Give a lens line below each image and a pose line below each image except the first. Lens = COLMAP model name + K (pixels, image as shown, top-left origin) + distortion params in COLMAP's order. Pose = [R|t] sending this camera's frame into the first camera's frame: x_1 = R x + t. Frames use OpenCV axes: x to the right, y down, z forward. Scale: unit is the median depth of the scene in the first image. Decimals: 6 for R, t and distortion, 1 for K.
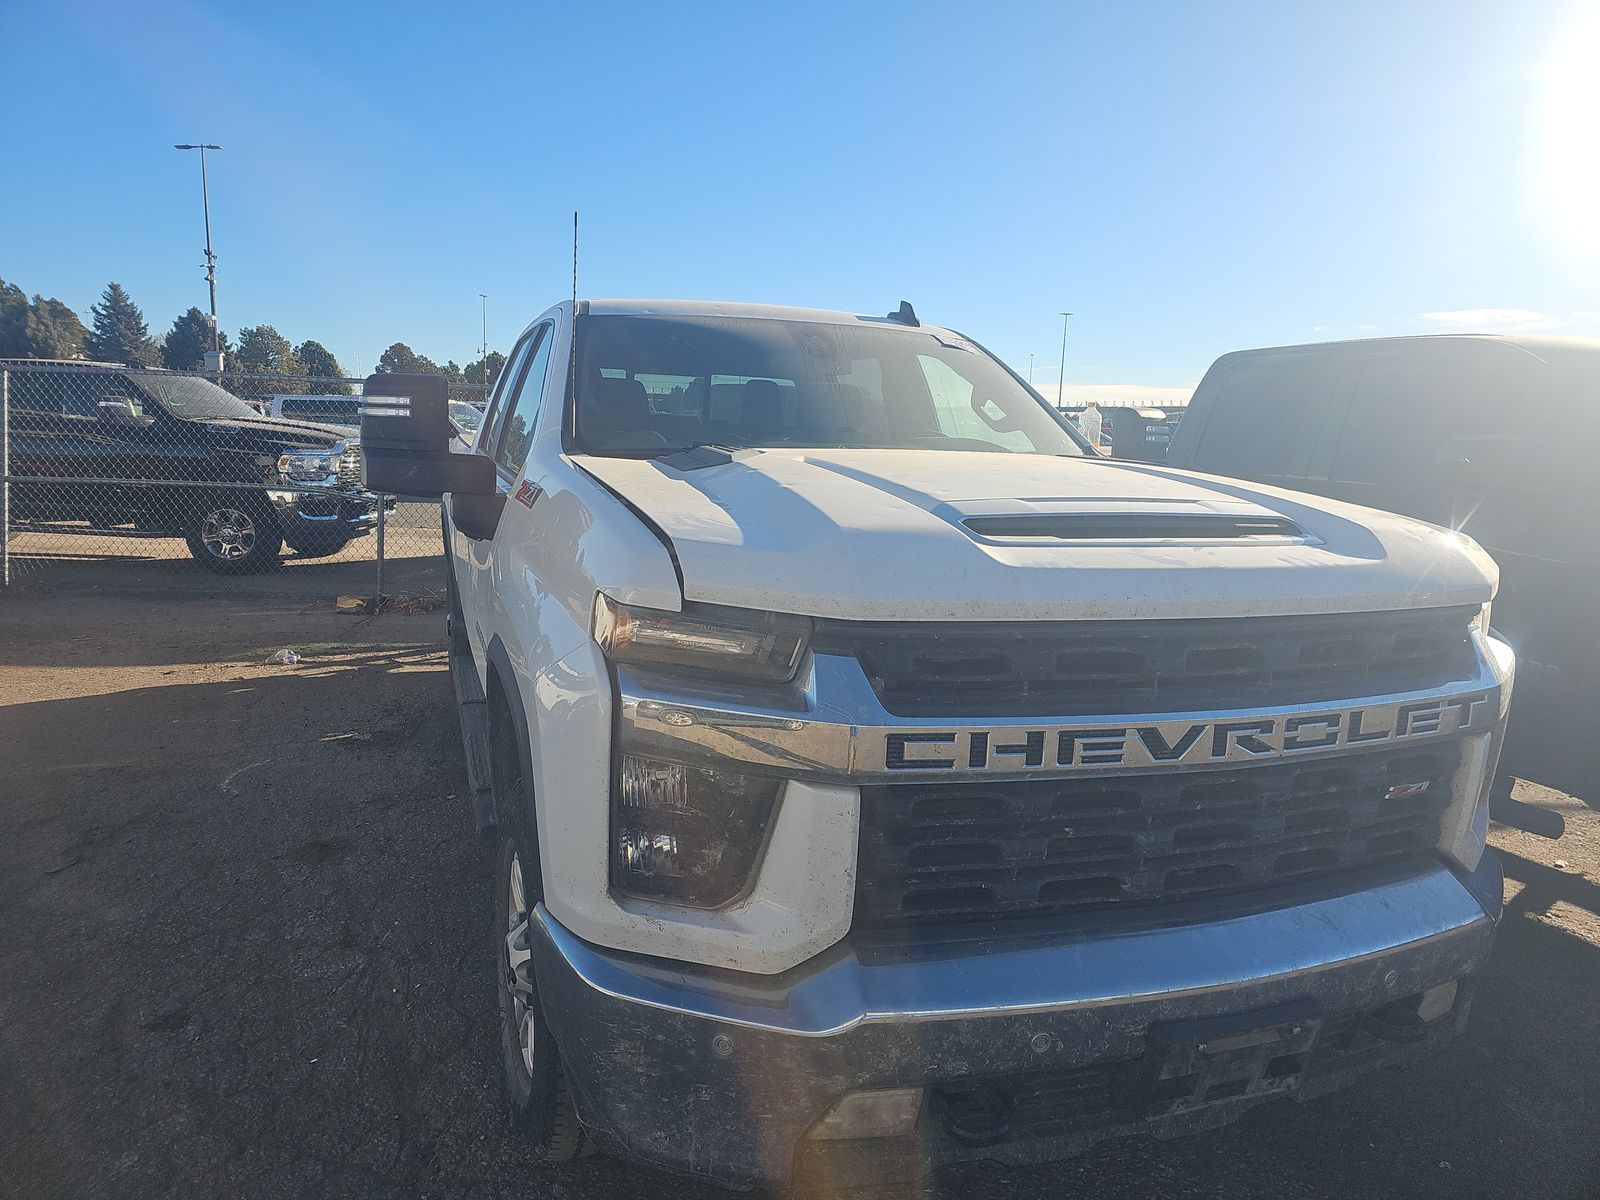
lens RADIAL K [[1055.8, 0, 783.9], [0, 1055.8, 588.0], [0, 0, 1]] dist [0.062647, -0.067972]
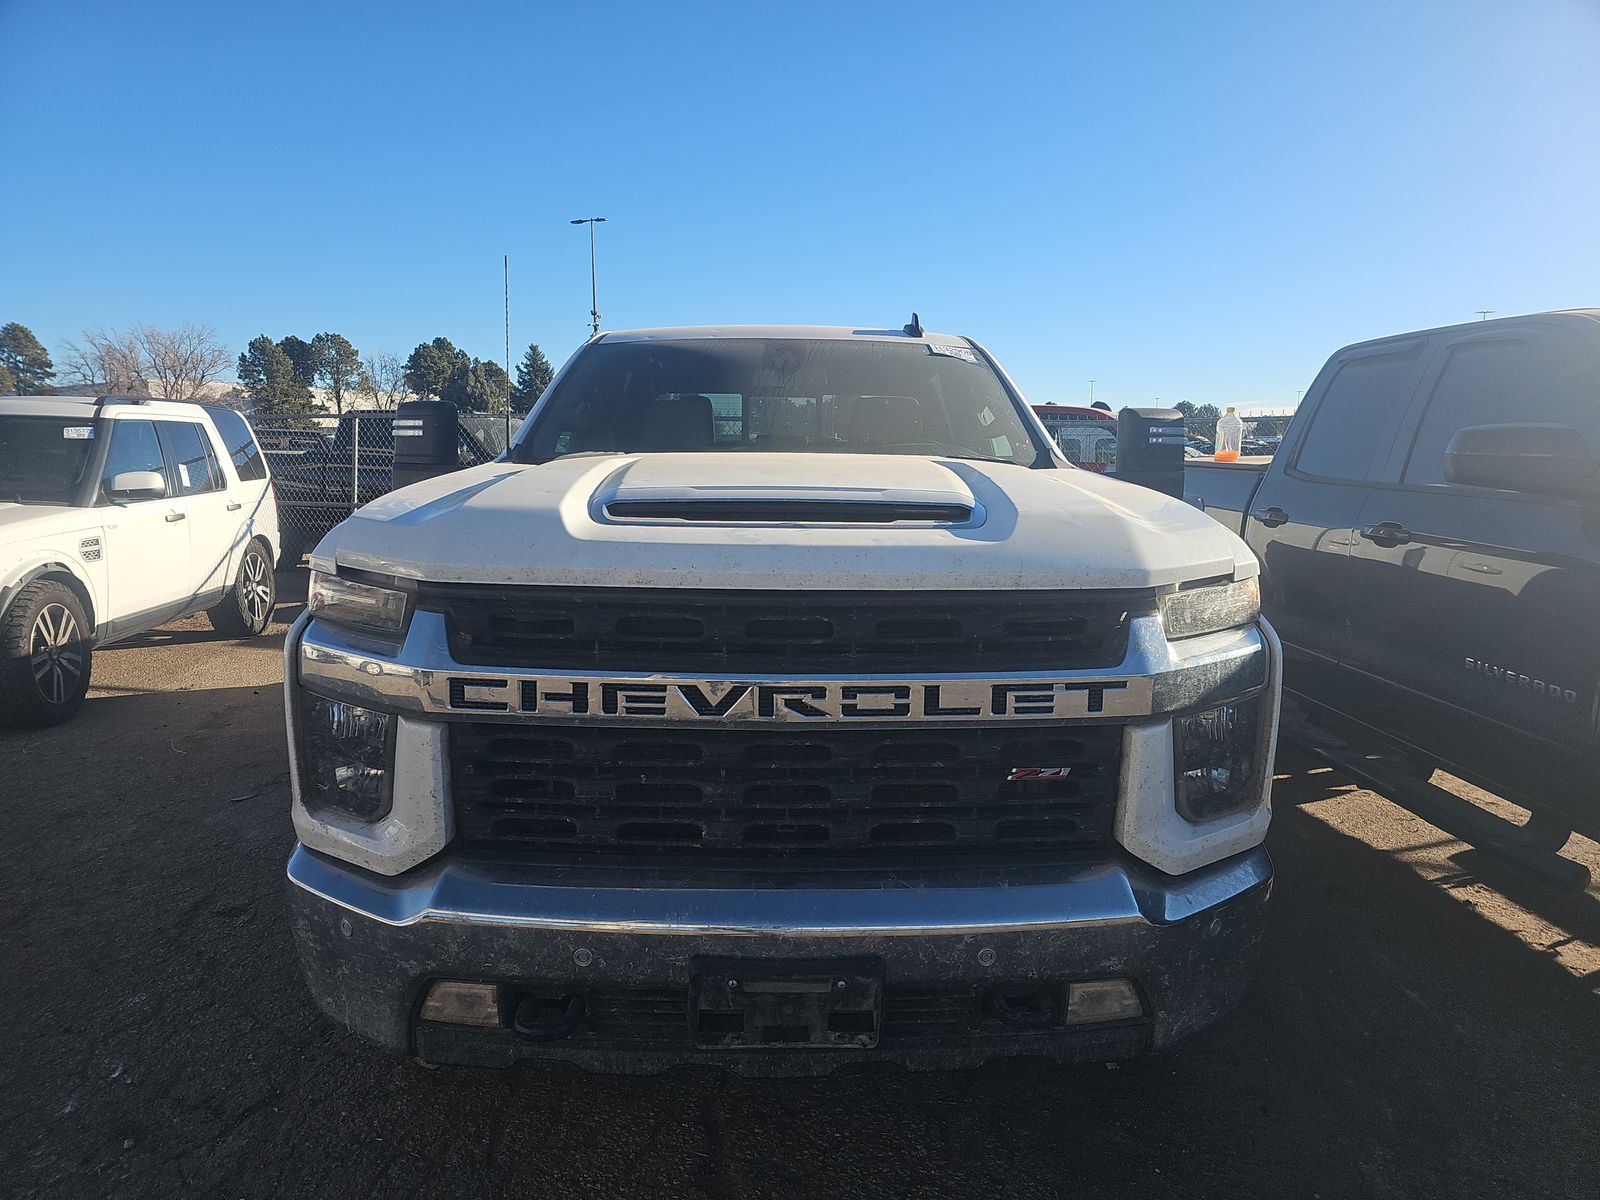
lens RADIAL K [[1055.8, 0, 814.0], [0, 1055.8, 604.1], [0, 0, 1]] dist [0.062647, -0.067972]
pose [[0.948638, 0.020248, -0.315714, 0.773666], [-0.024607, 0.999649, -0.009824, 0.051788], [0.315404, 0.017088, 0.948804, -0.003298]]
